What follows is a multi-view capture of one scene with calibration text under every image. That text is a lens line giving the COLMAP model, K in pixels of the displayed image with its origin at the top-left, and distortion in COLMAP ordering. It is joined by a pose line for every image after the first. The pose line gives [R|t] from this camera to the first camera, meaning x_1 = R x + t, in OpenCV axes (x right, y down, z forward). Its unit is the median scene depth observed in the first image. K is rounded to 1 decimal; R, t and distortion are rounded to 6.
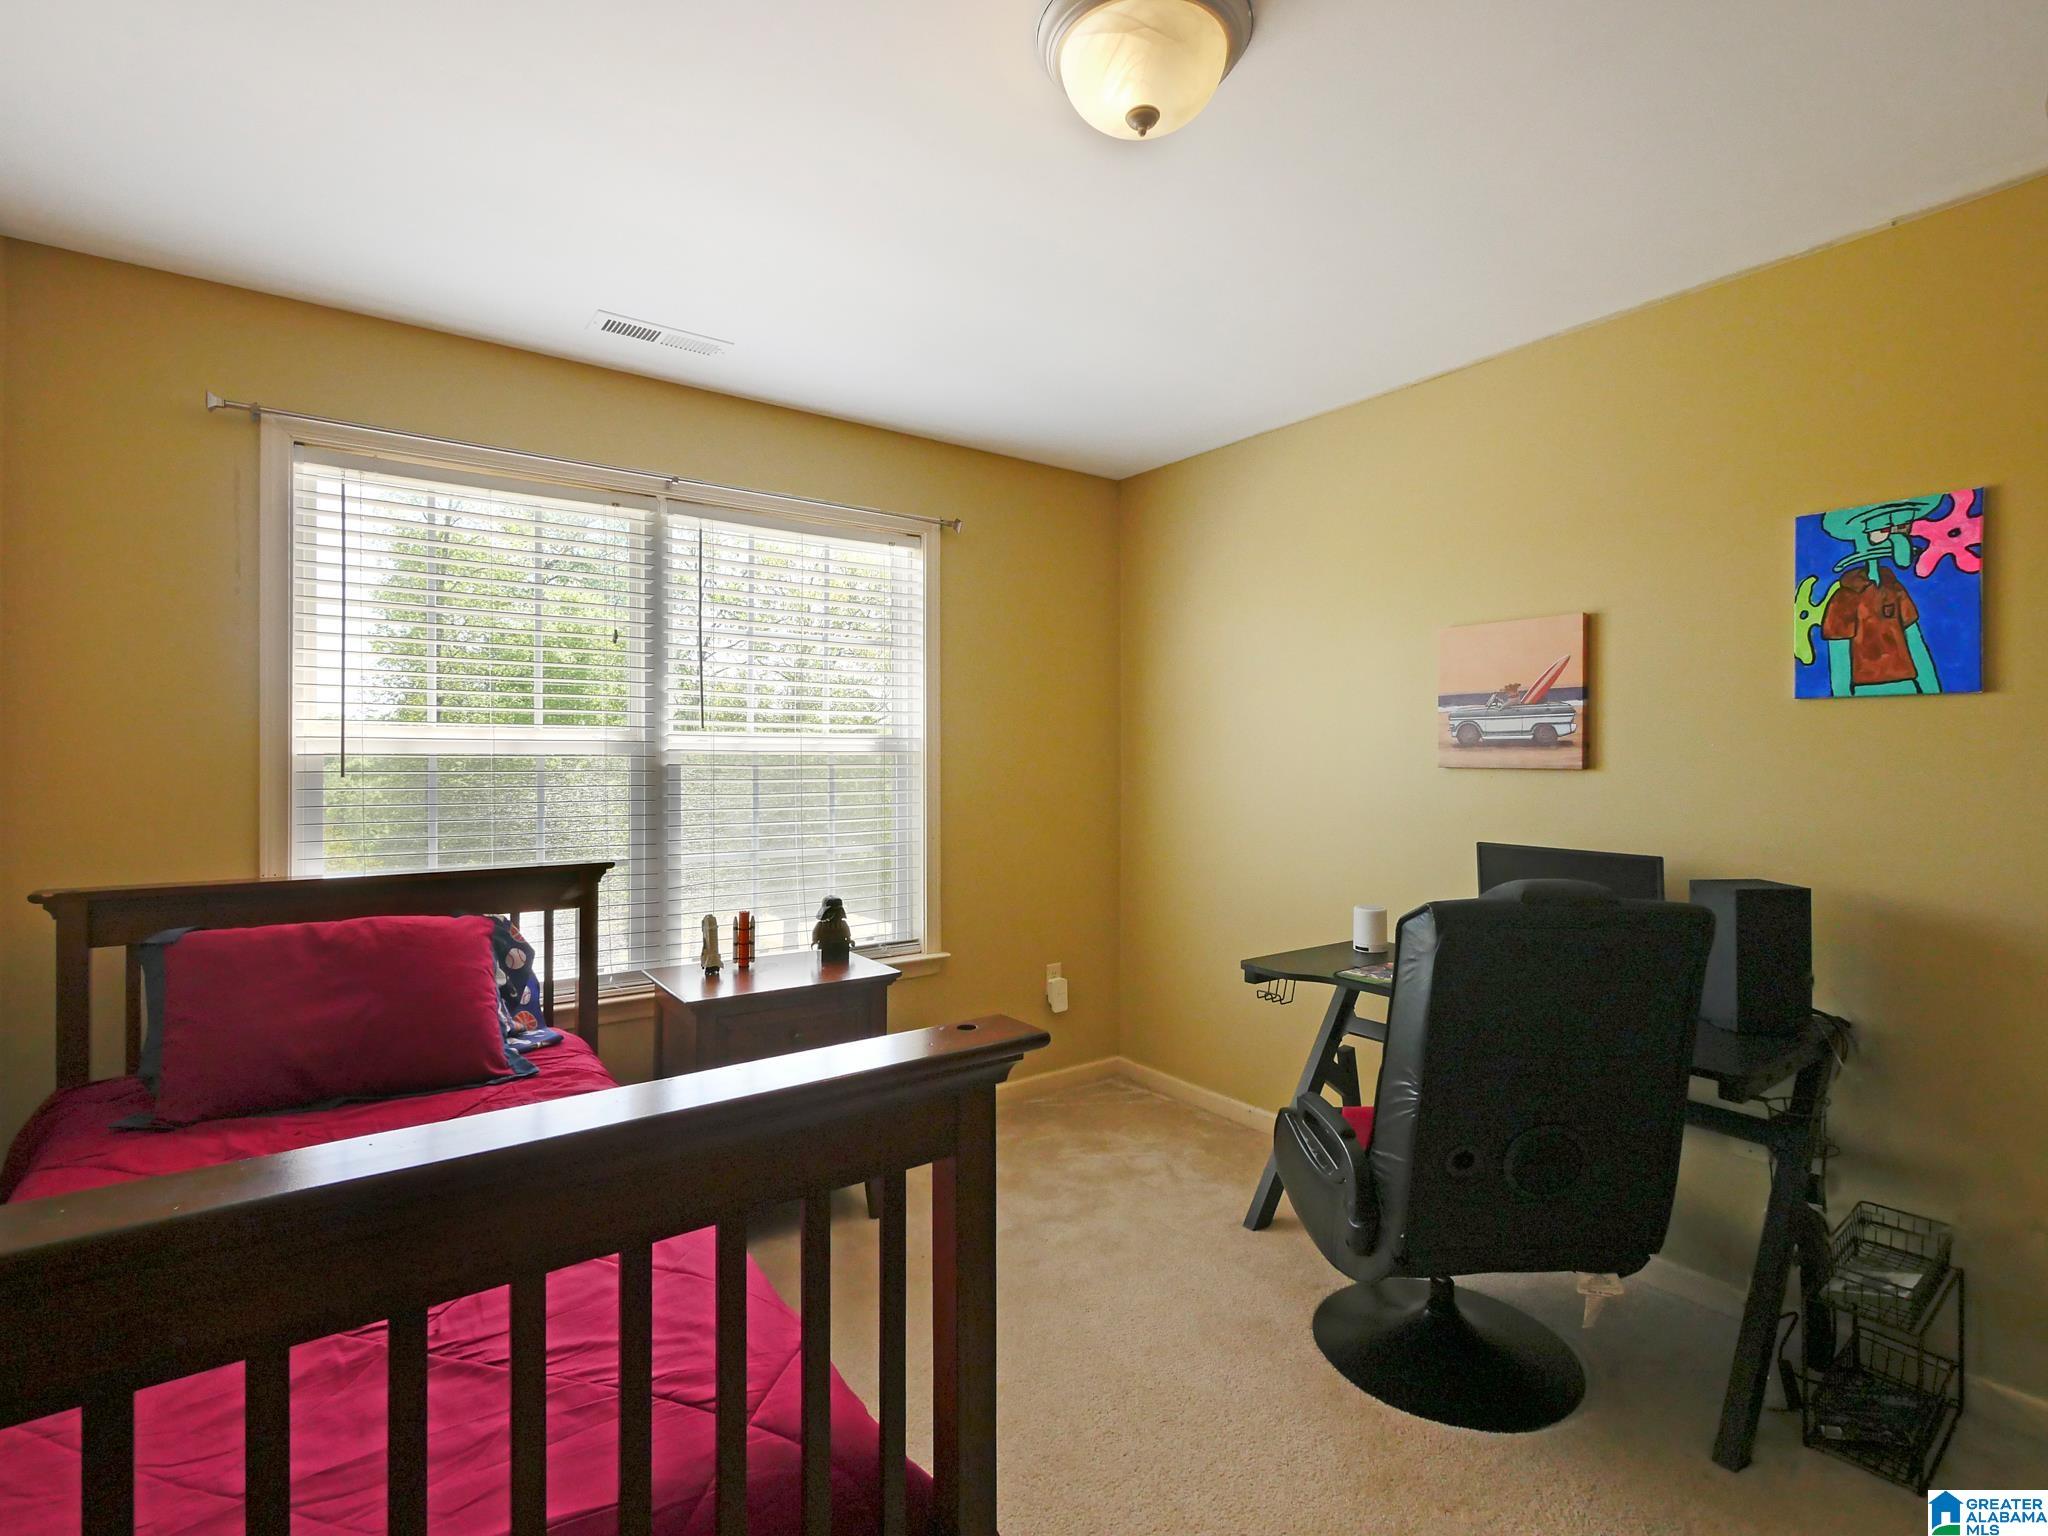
lens RADIAL K [[978.9, 0, 1018.8], [0, 978.9, 778.8], [0, 0, 1]] dist [0.000494, 0.000293]
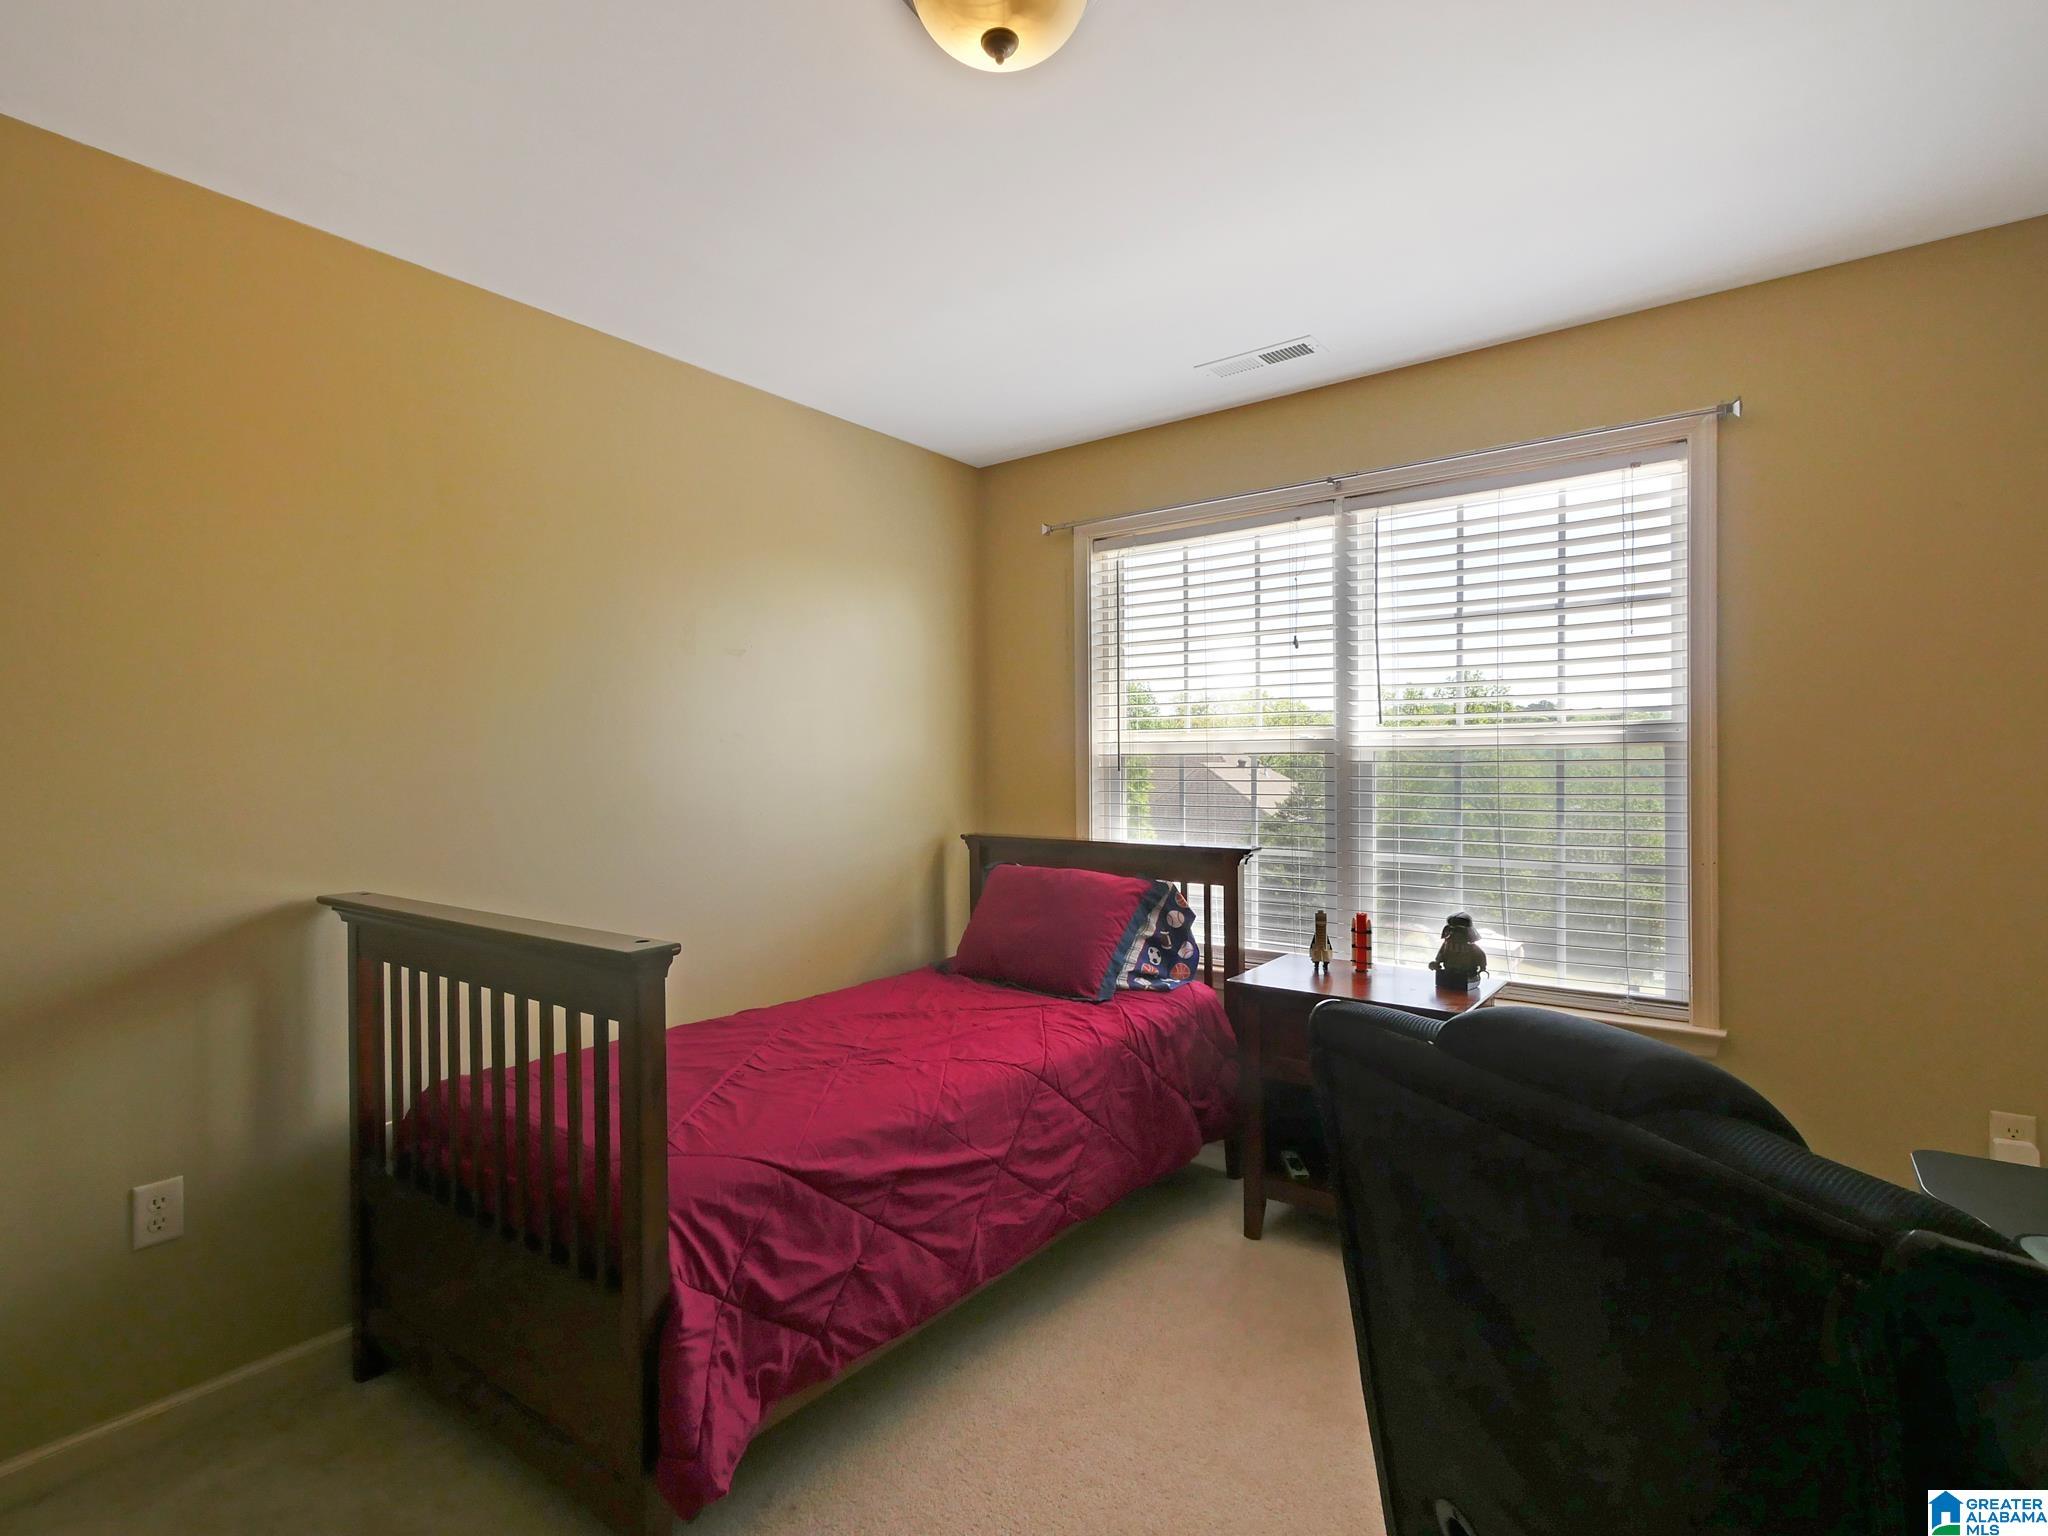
lens RADIAL K [[978.9, 0, 1018.8], [0, 978.9, 778.8], [0, 0, 1]] dist [0.000494, 0.000293]
pose [[0.308892, 0.014411, -0.950988, 0.554791], [-0.009797, 0.999880, 0.011970, -0.005508], [0.951047, 0.005619, 0.308996, 0.403472]]
